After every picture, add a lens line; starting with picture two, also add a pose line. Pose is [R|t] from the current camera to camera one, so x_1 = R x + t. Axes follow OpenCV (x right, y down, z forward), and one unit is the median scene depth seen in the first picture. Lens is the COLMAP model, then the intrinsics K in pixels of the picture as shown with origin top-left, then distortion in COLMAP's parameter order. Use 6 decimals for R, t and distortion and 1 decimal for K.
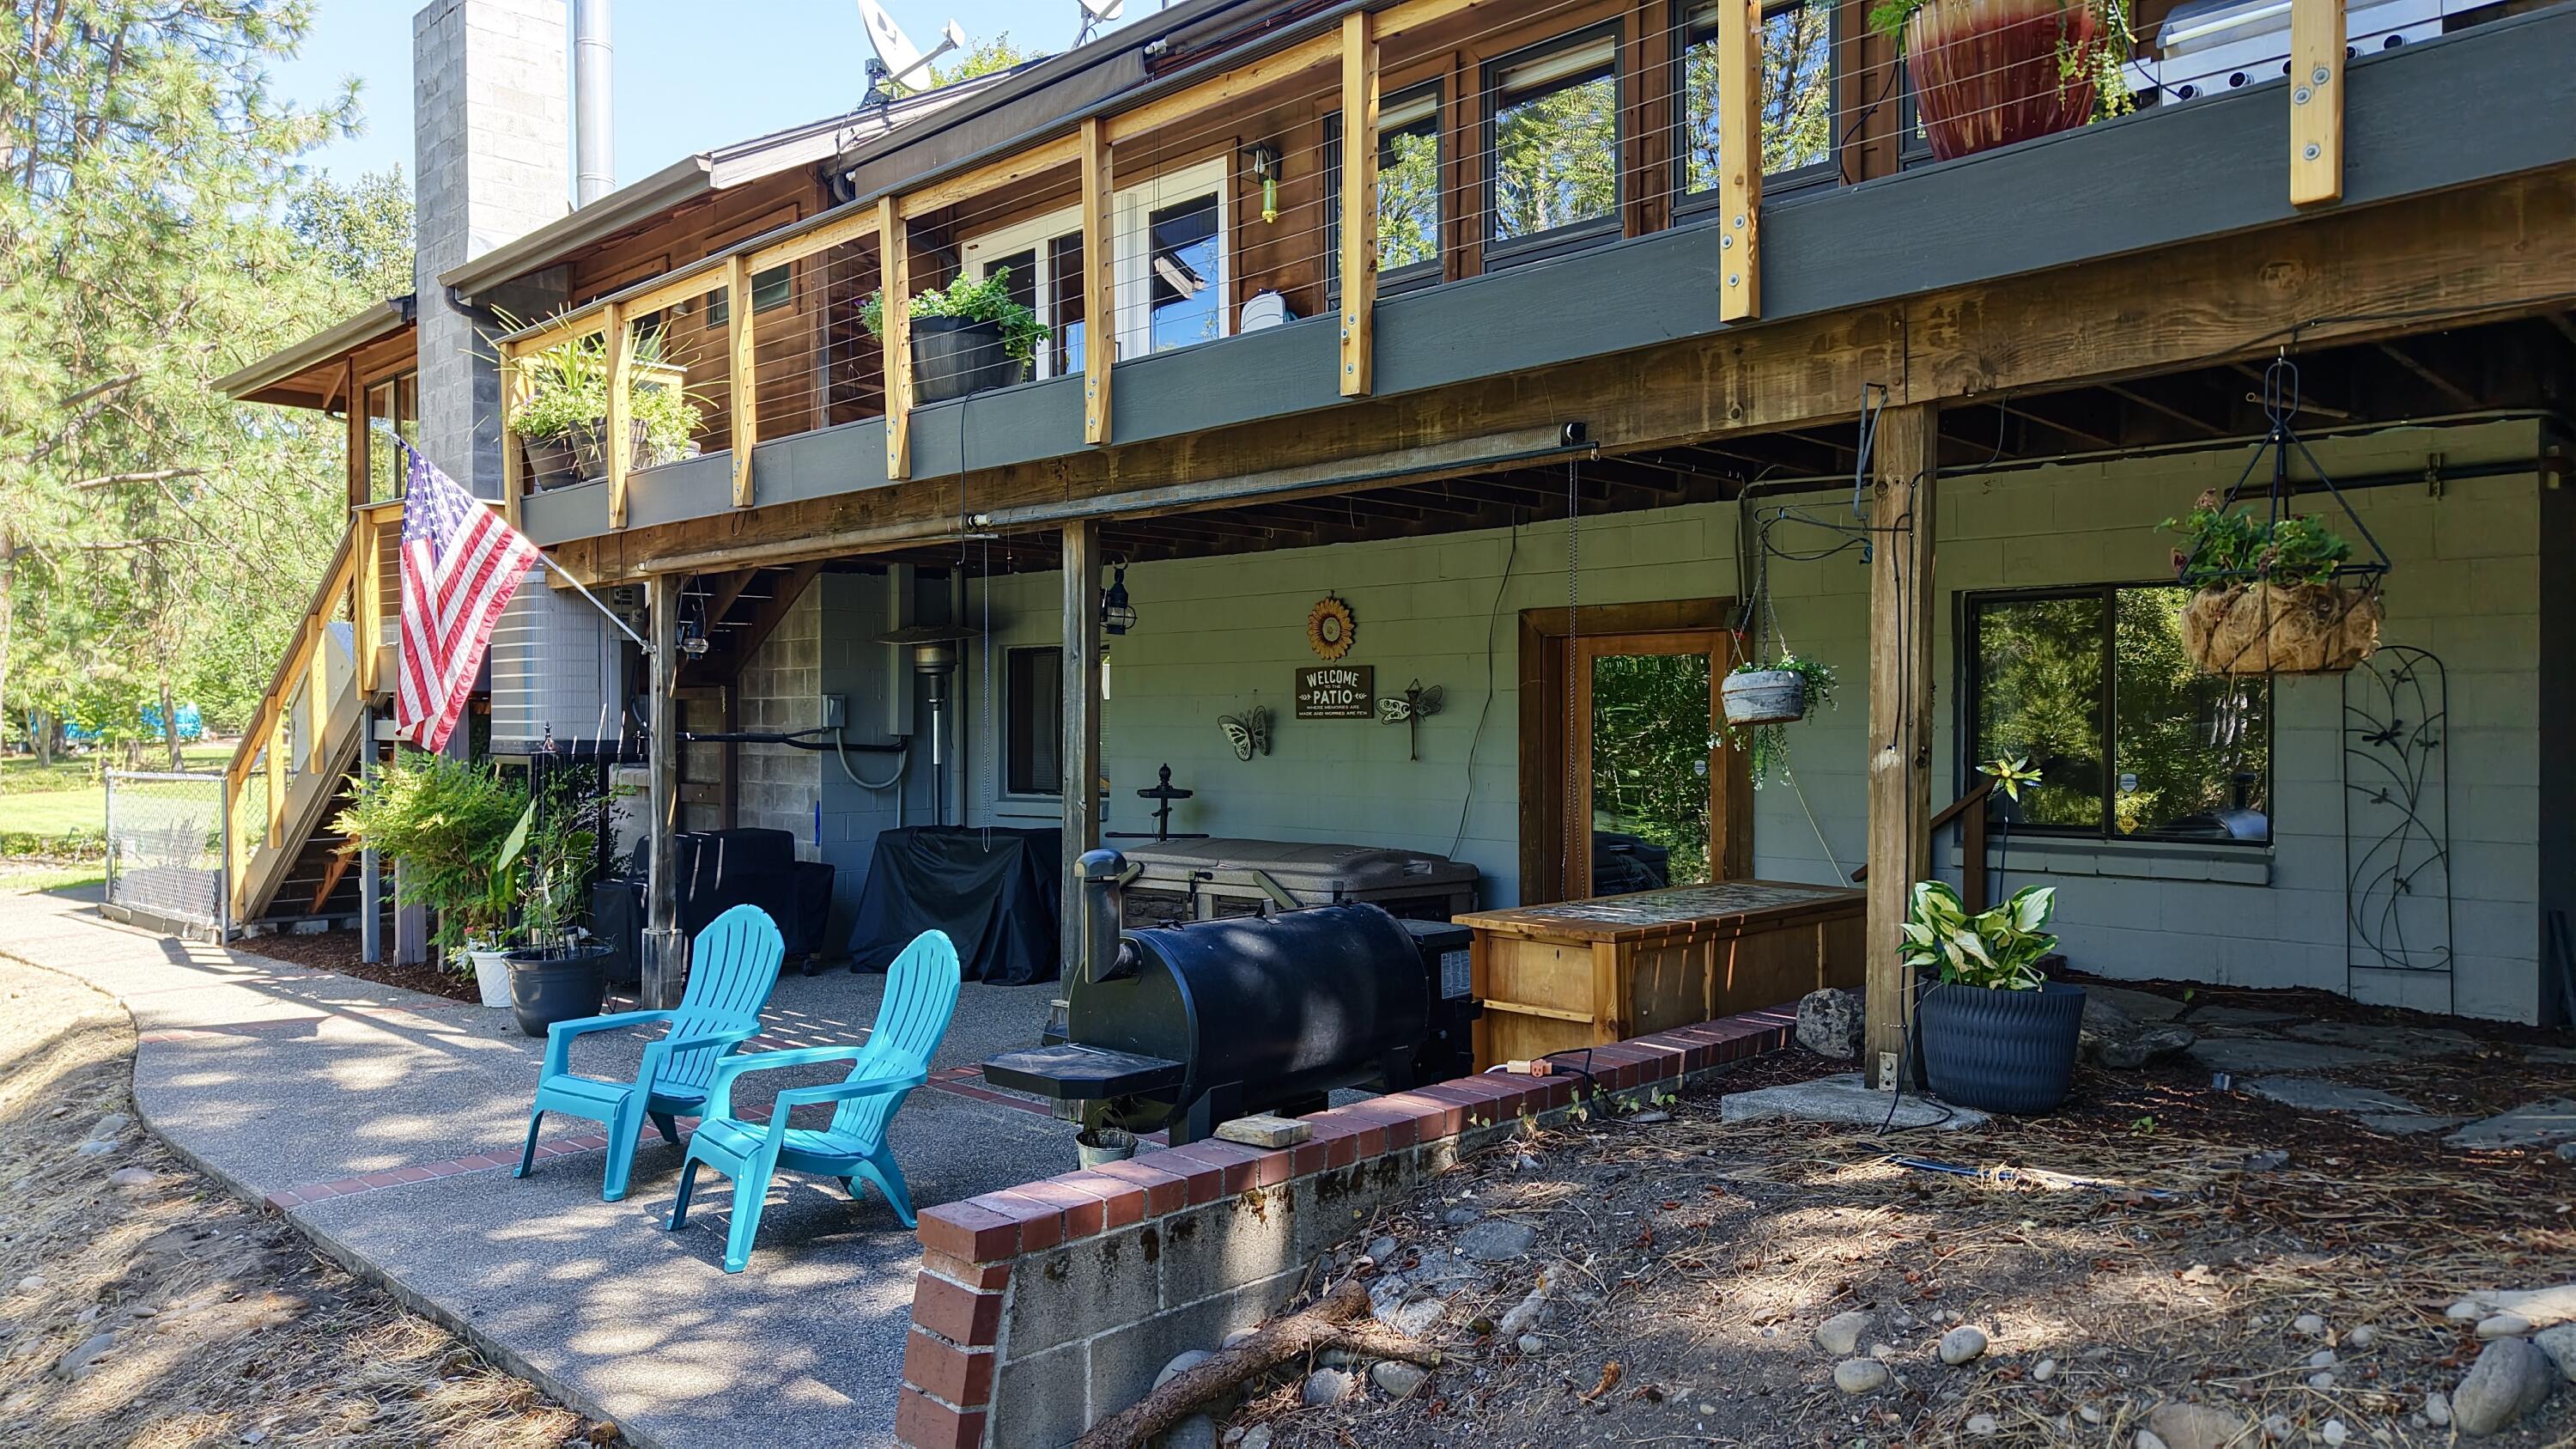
lens RADIAL K [[1719.1, 0, 1278.6], [0, 1719.1, 723.2], [0, 0, 1]] dist [0.039329, -0.041030]
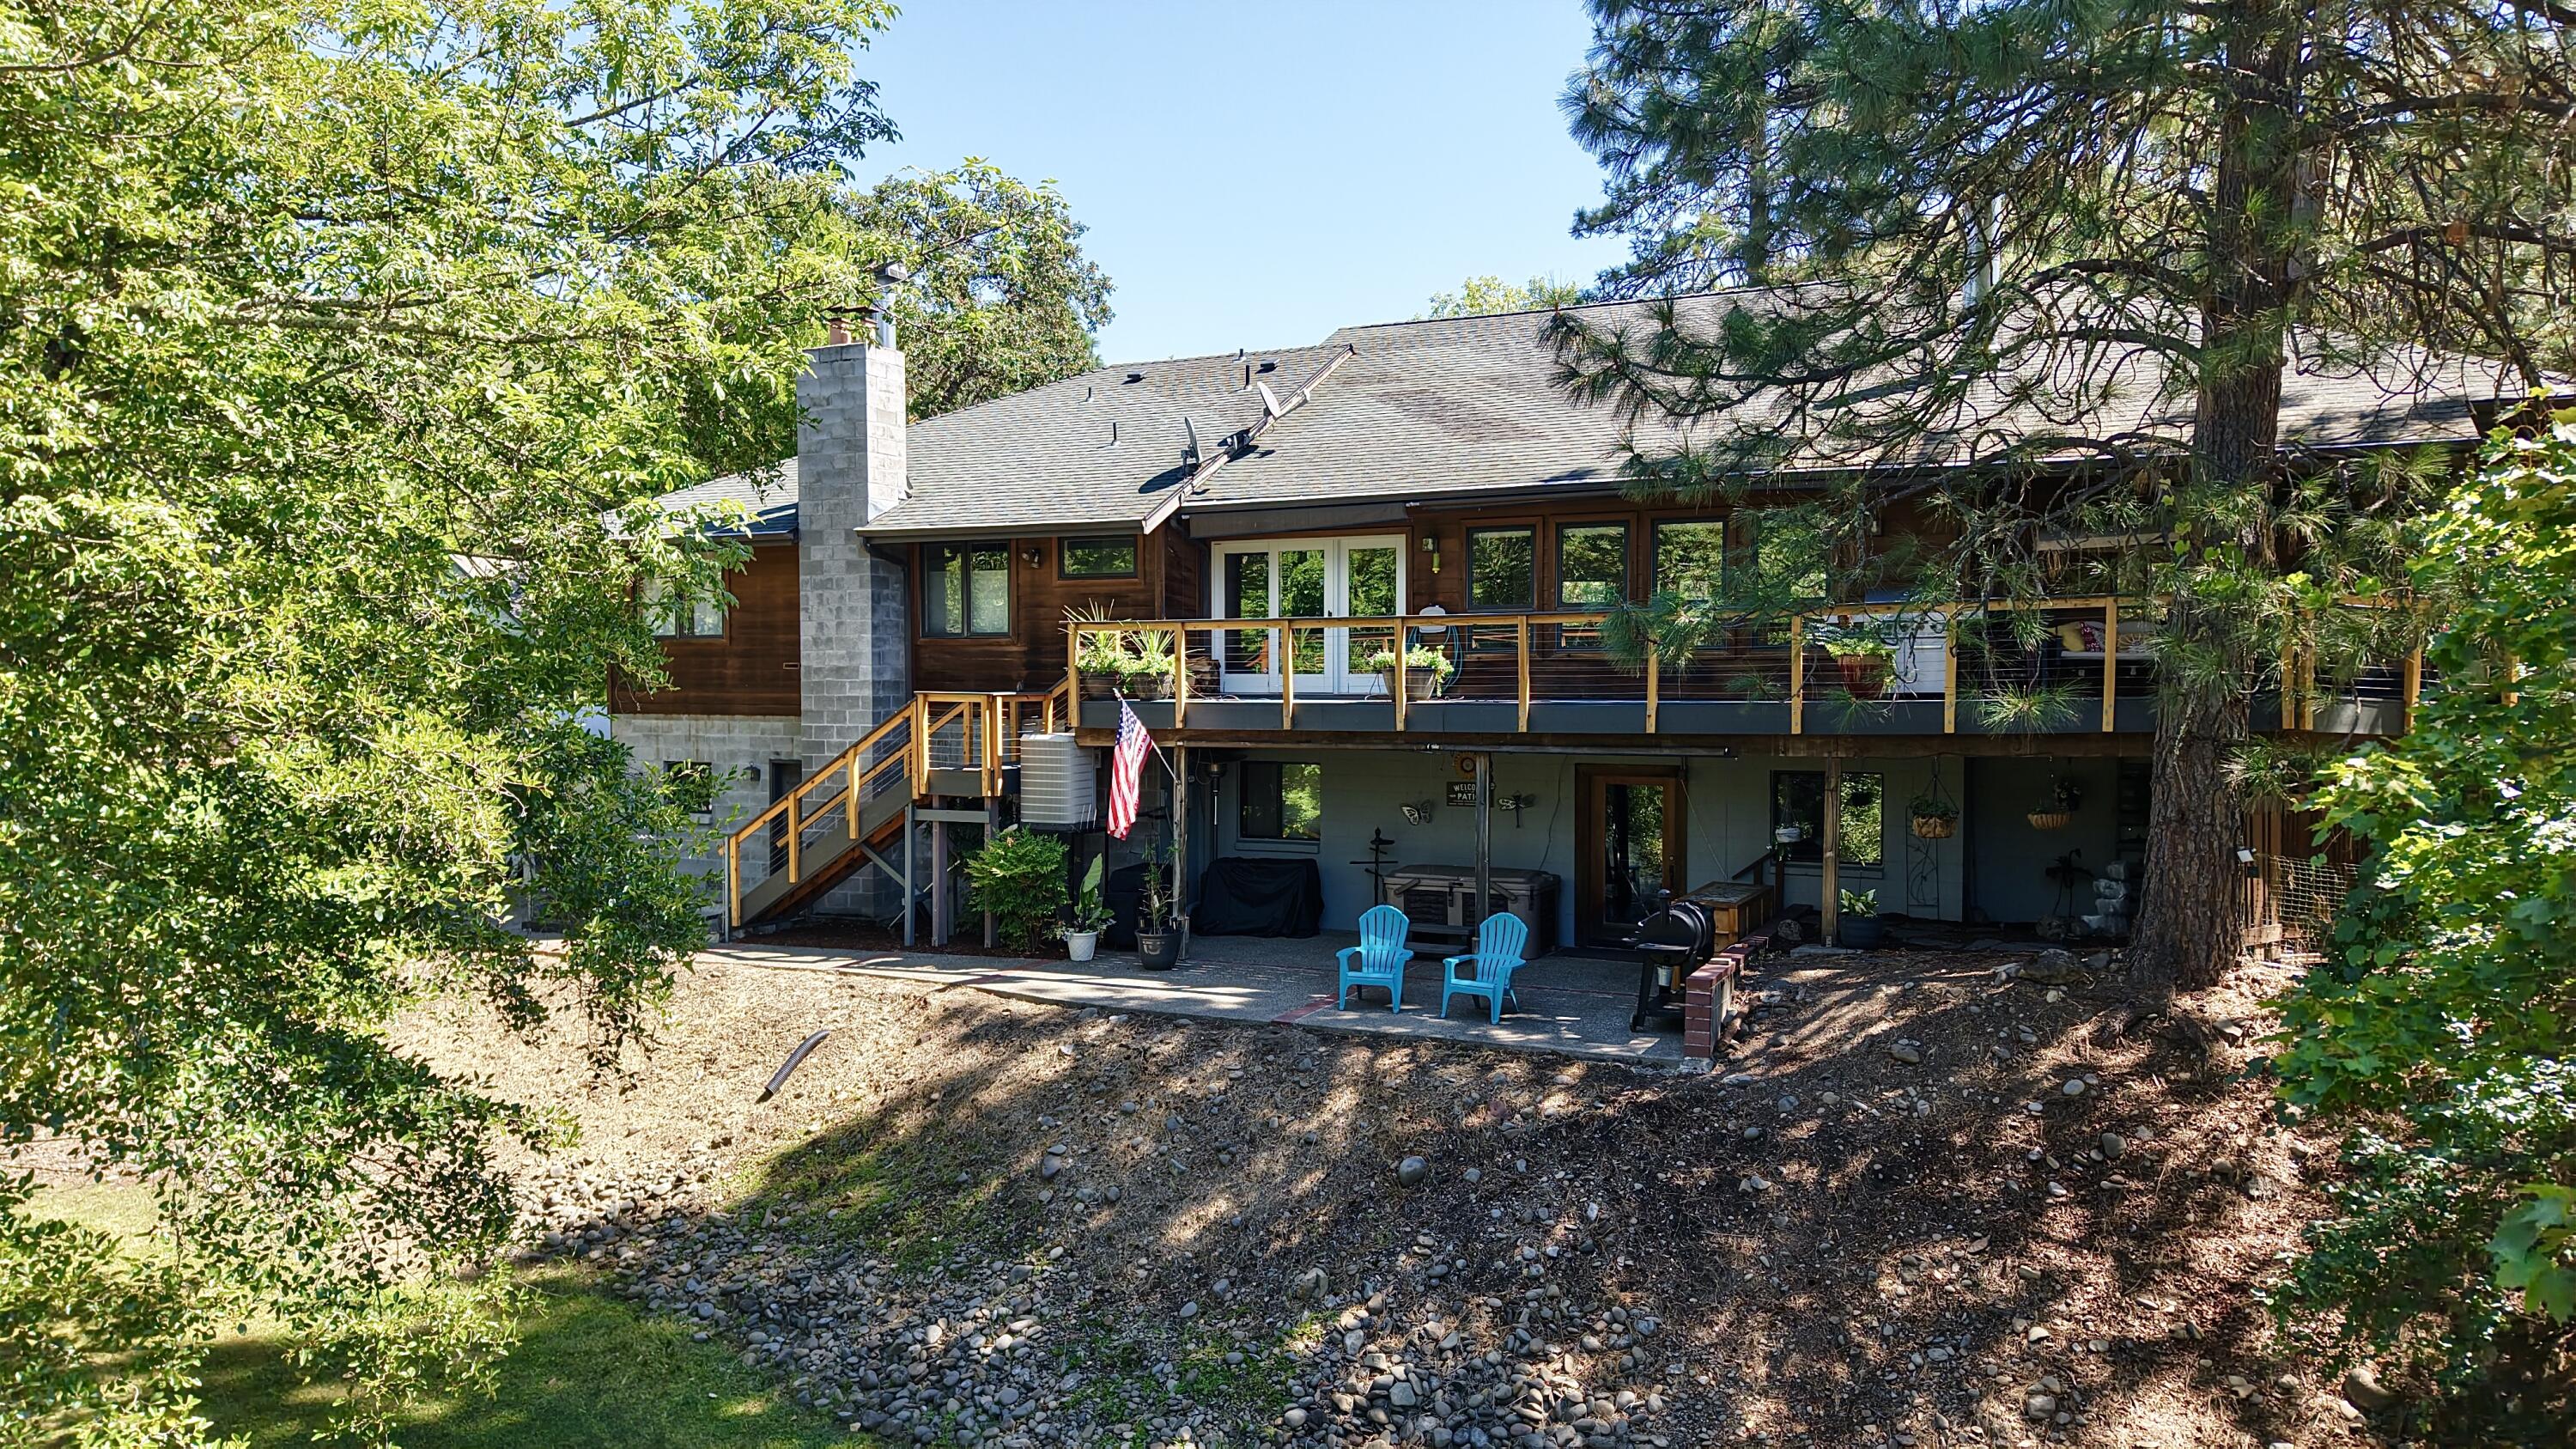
lens RADIAL K [[1719.1, 0, 1296.1], [0, 1719.1, 706.5], [0, 0, 1]] dist [0.039329, -0.041030]
pose [[0.941281, -0.004595, 0.337592, -1.430362], [-0.001051, 0.999863, 0.016542, -0.260154], [-0.337621, -0.015926, 0.941147, -1.521692]]
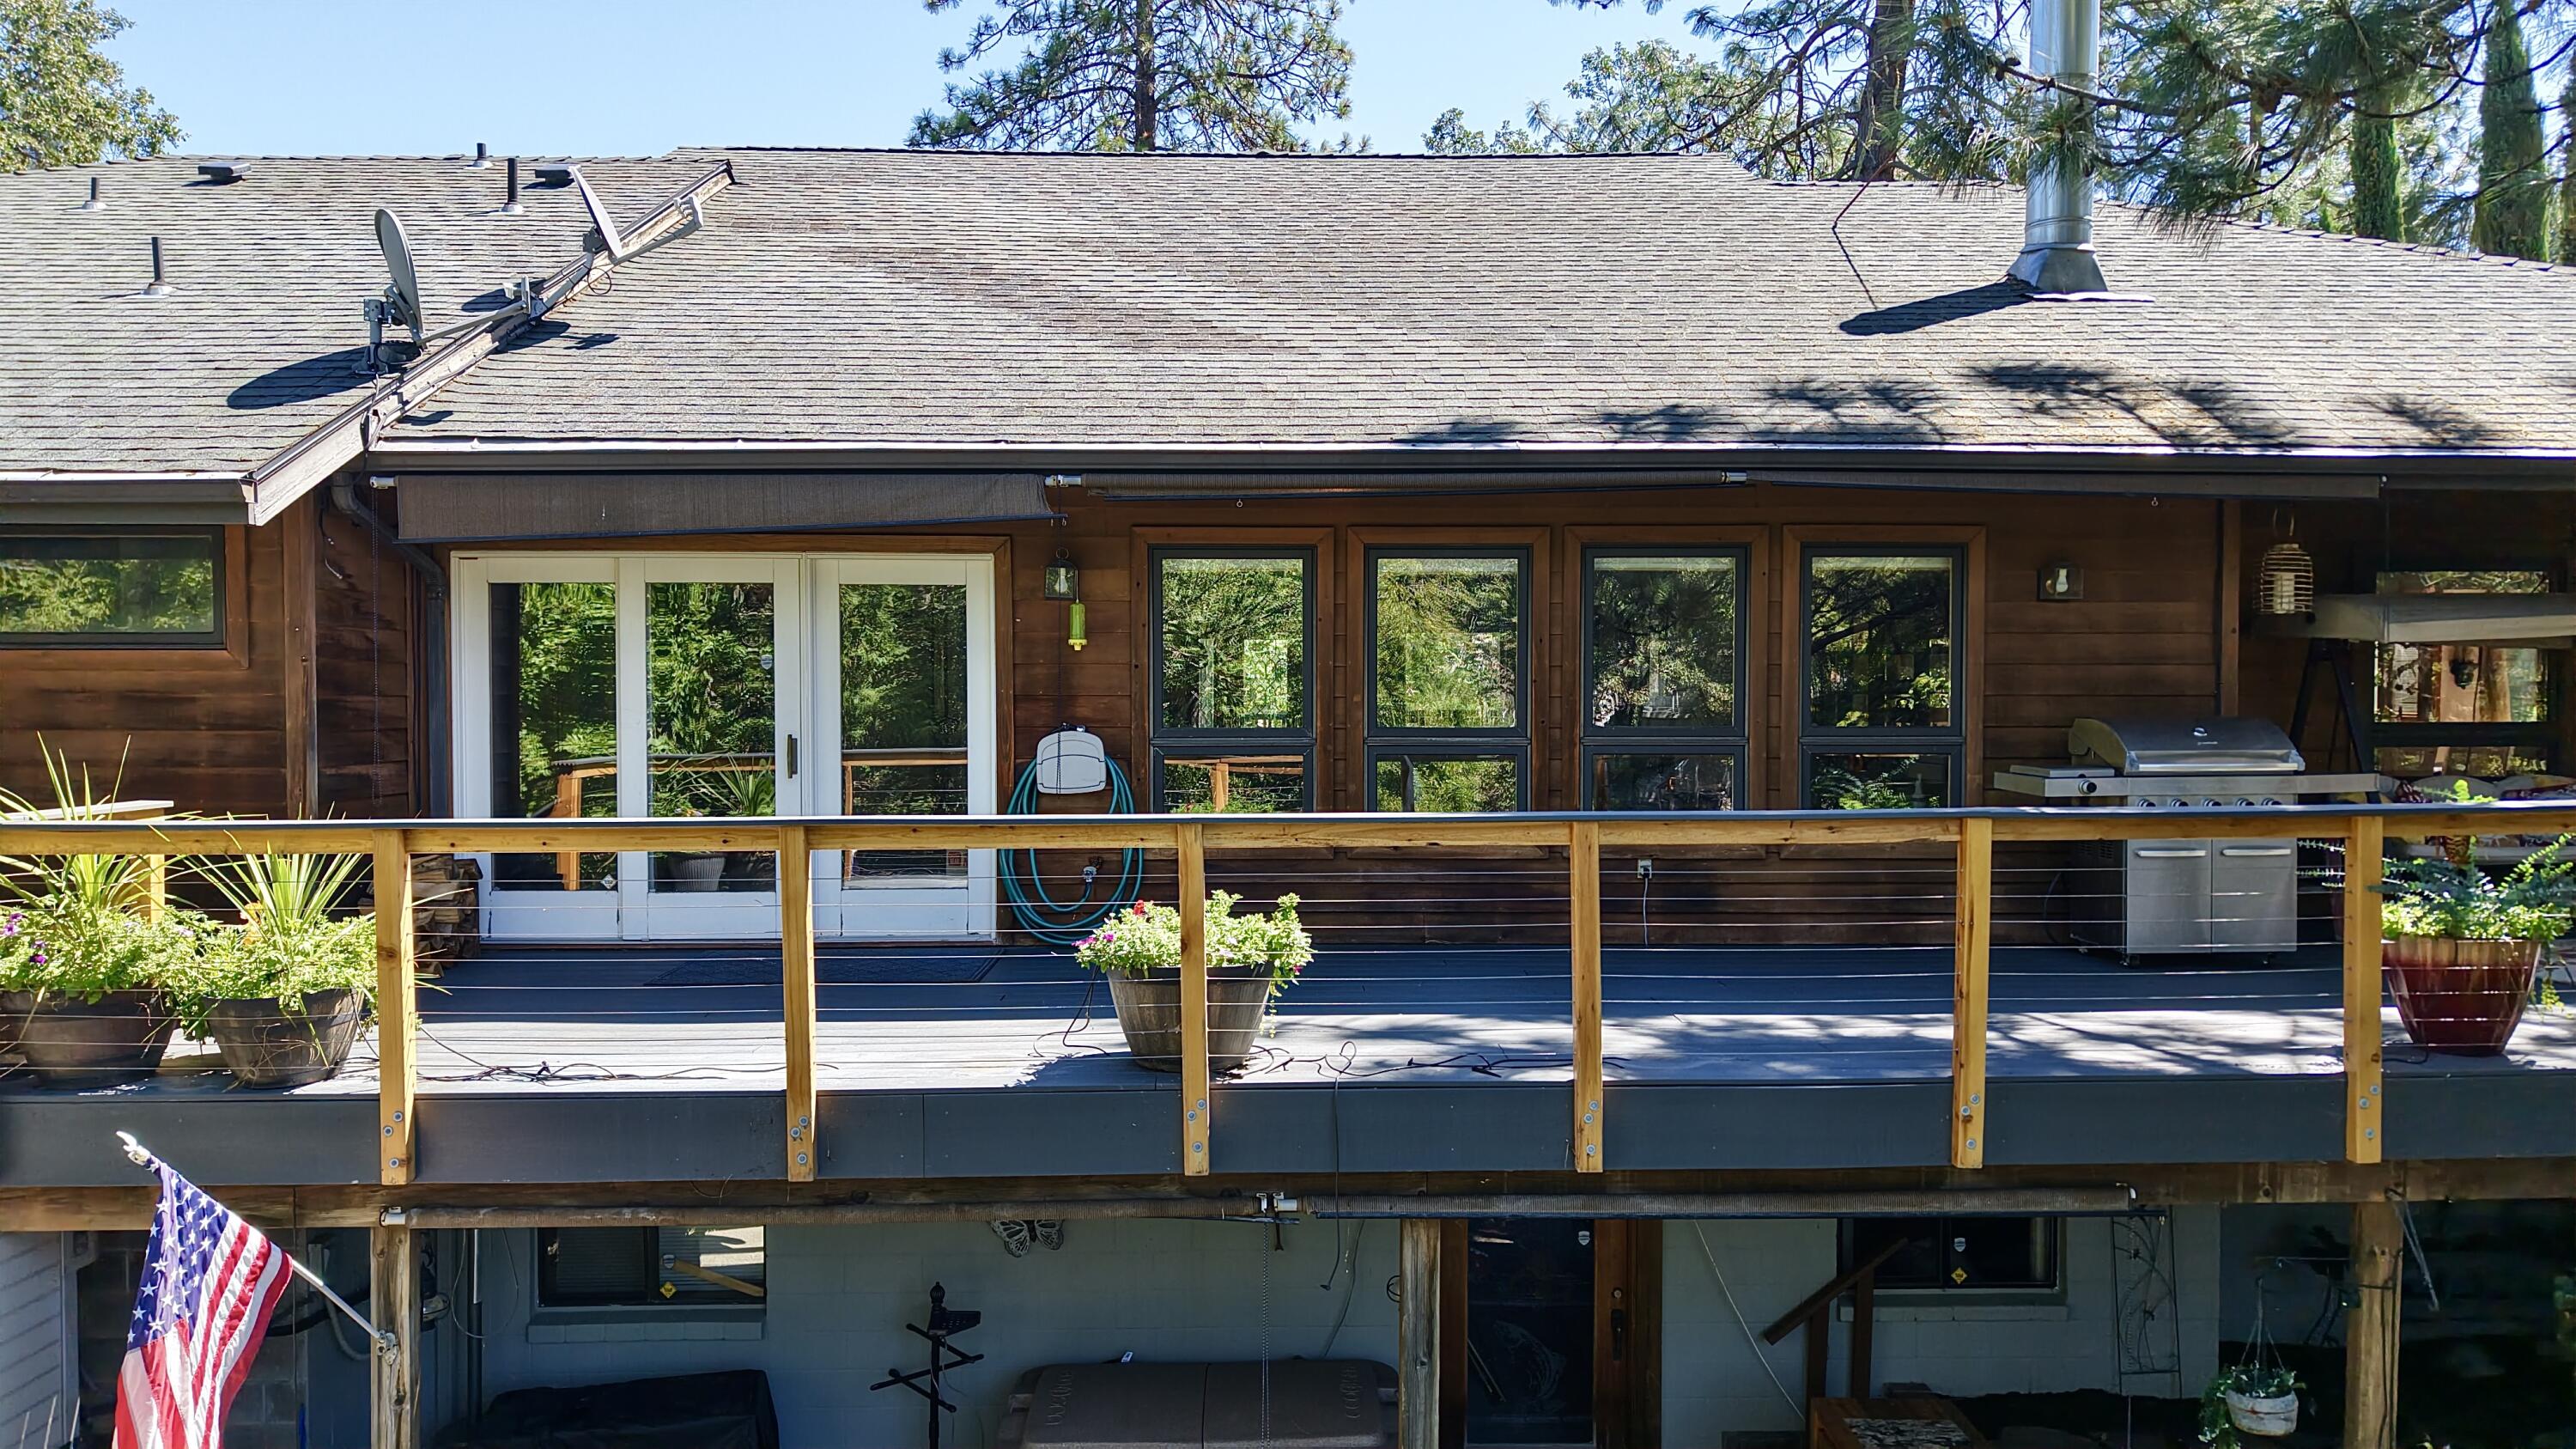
lens RADIAL K [[1719.1, 0, 1293.1], [0, 1719.1, 709.7], [0, 0, 1]] dist [0.039329, -0.041030]
pose [[0.695074, -0.008050, 0.718893, -0.906520], [0.001320, 0.999950, 0.009920, -0.433639], [-0.718937, -0.005946, 0.695049, 0.501480]]
